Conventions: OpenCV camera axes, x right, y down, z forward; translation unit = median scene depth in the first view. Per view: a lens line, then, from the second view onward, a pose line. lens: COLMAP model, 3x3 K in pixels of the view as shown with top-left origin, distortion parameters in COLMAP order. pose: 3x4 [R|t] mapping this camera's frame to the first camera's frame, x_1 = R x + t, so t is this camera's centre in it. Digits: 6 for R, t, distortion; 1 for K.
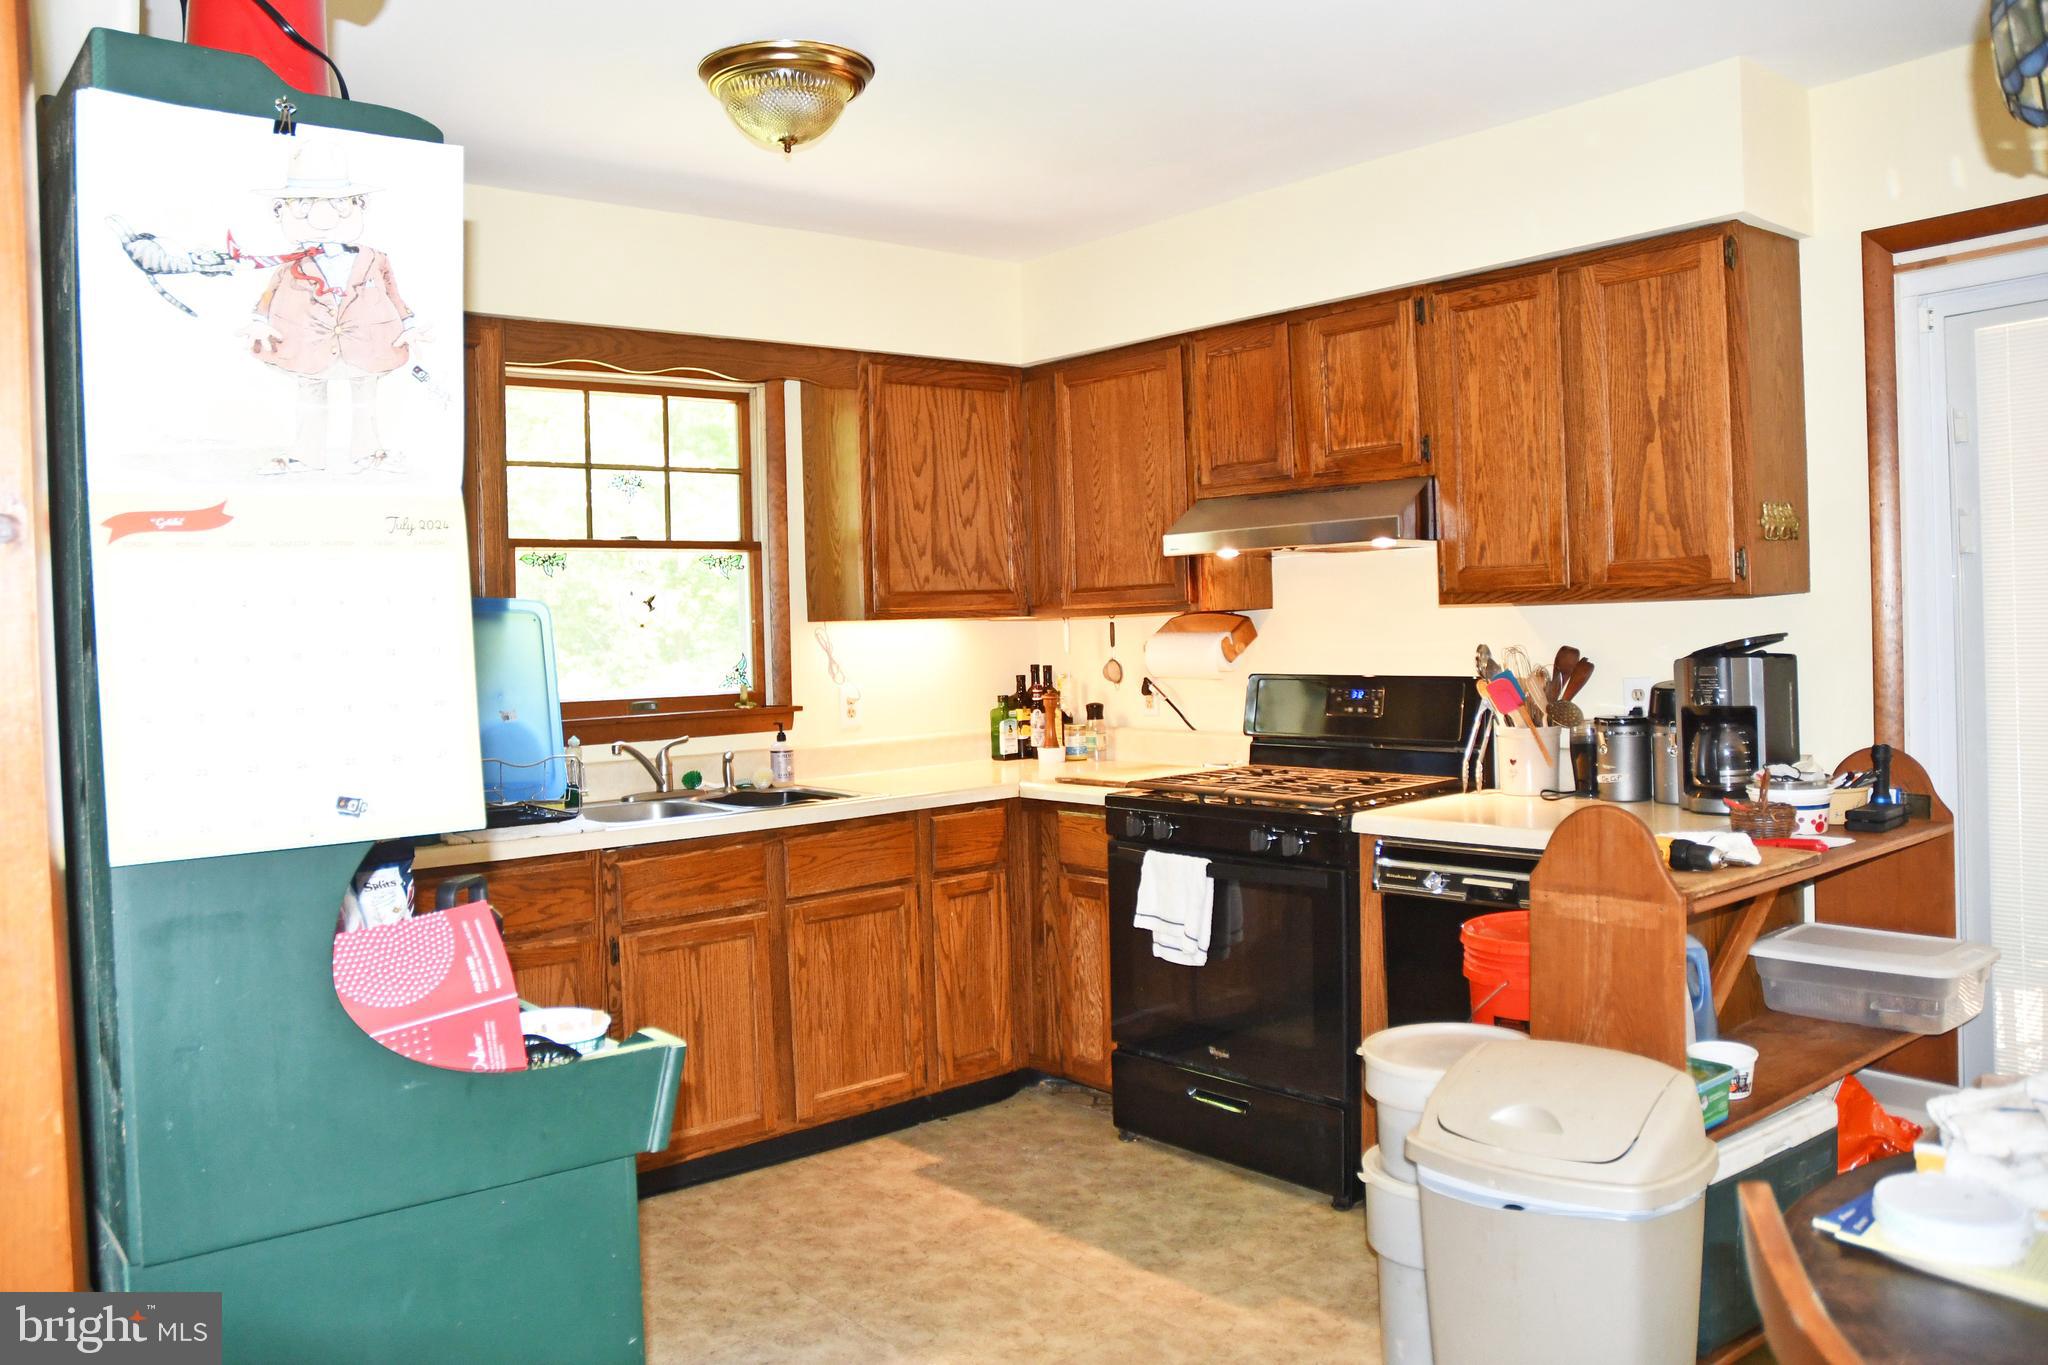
lens RADIAL K [[1670.3, 0, 1027.5], [0, 1670.3, 683.1], [0, 0, 1]] dist [-0.073754, 0.007840]
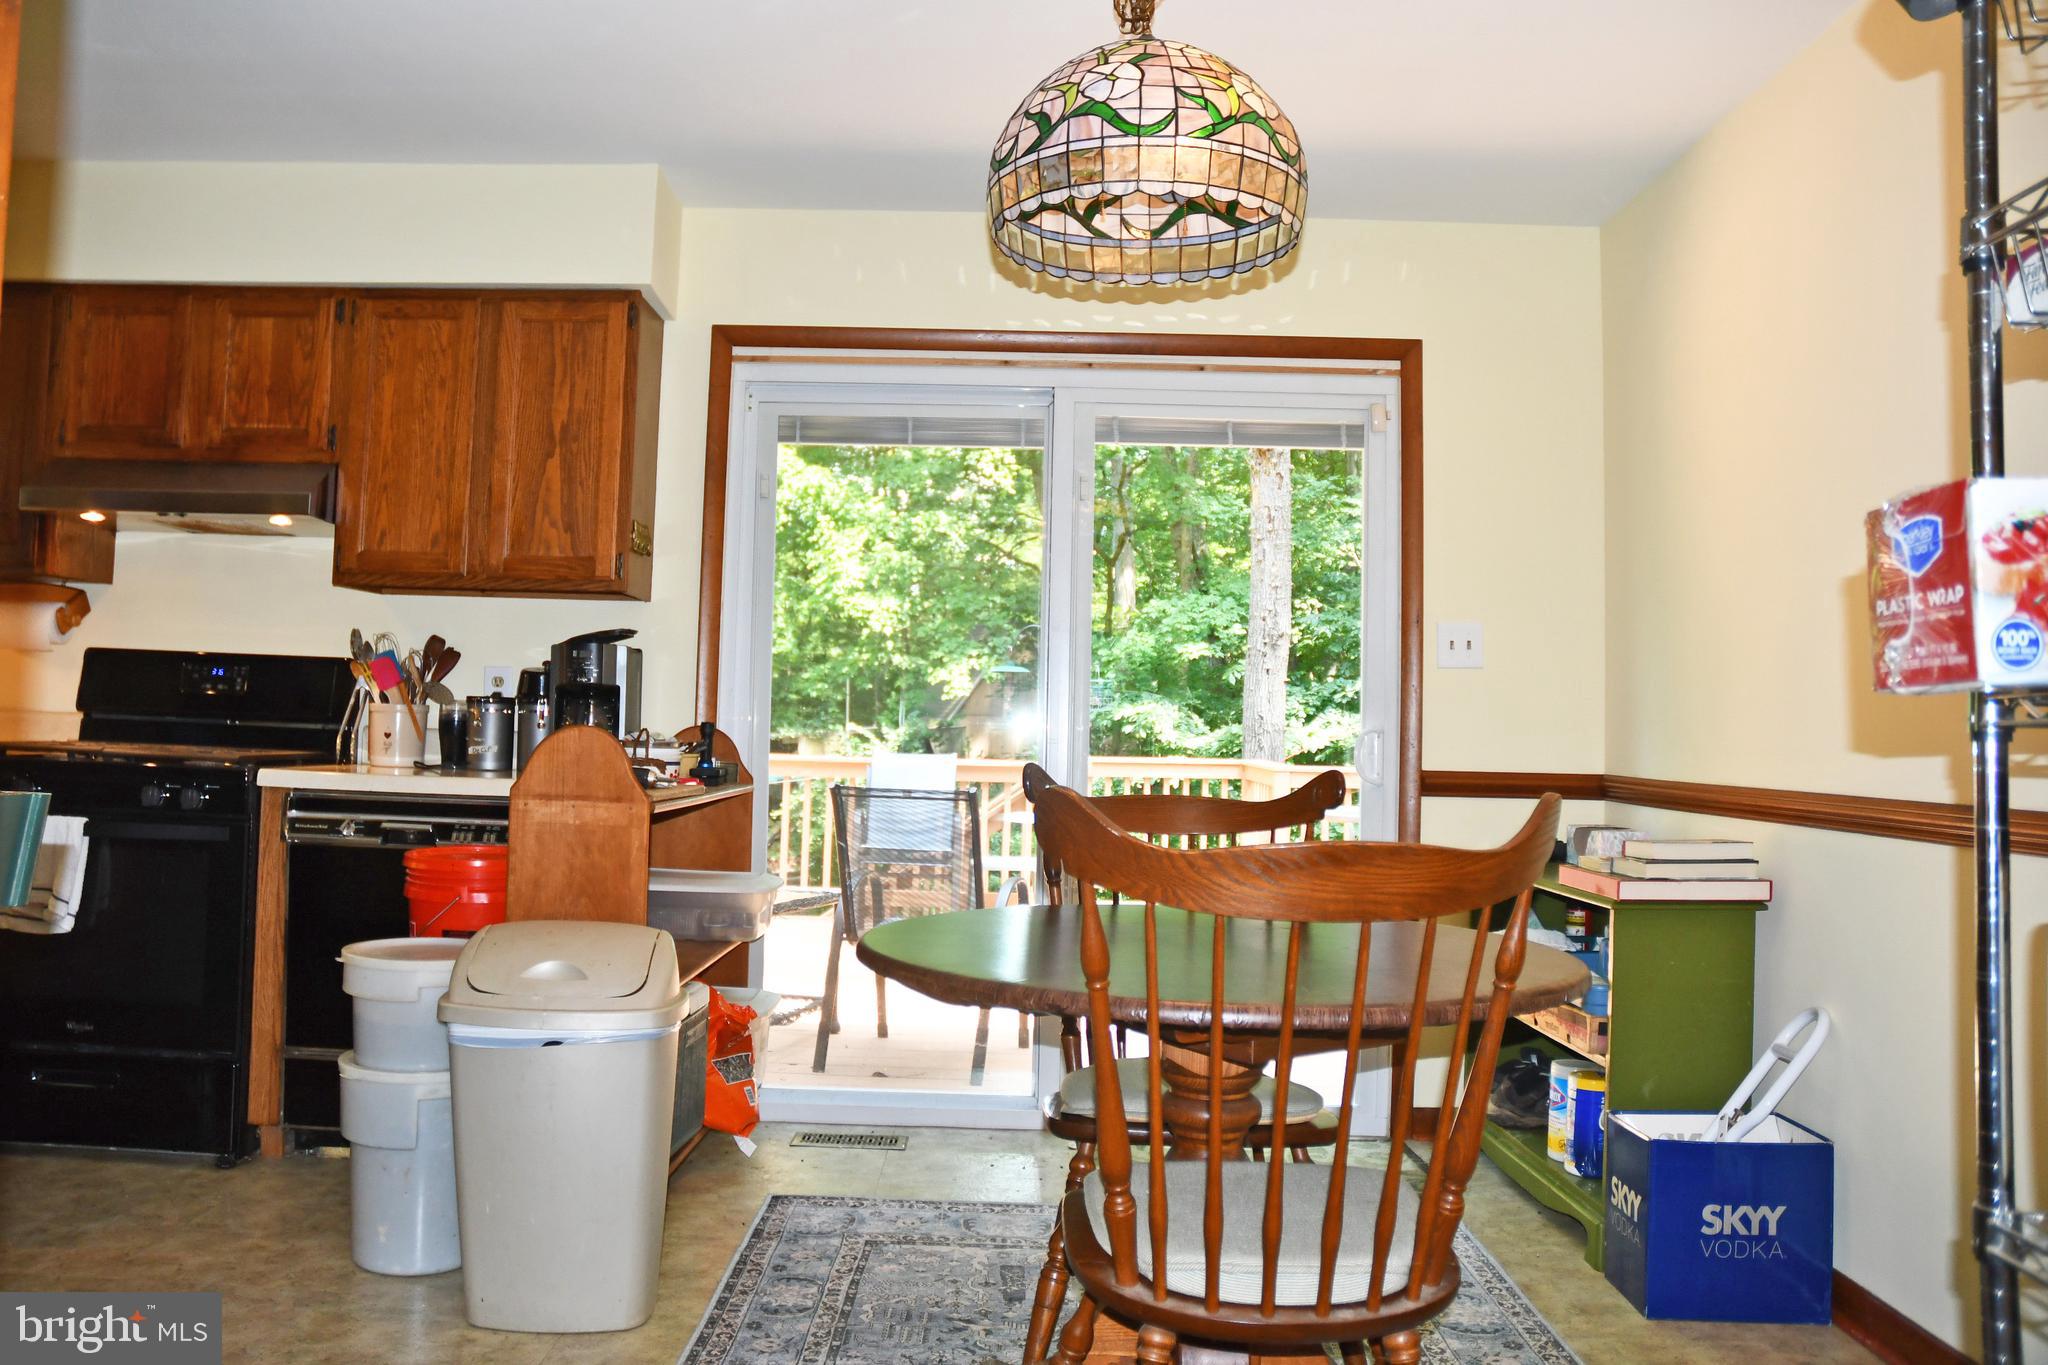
lens RADIAL K [[1670.3, 0, 1018.0], [0, 1670.3, 675.0], [0, 0, 1]] dist [-0.073754, 0.007840]
pose [[0.653499, 0.085473, 0.752086, -0.272721], [-0.017128, 0.995019, -0.098200, 0.114760], [-0.756734, 0.051292, 0.651708, -0.023015]]
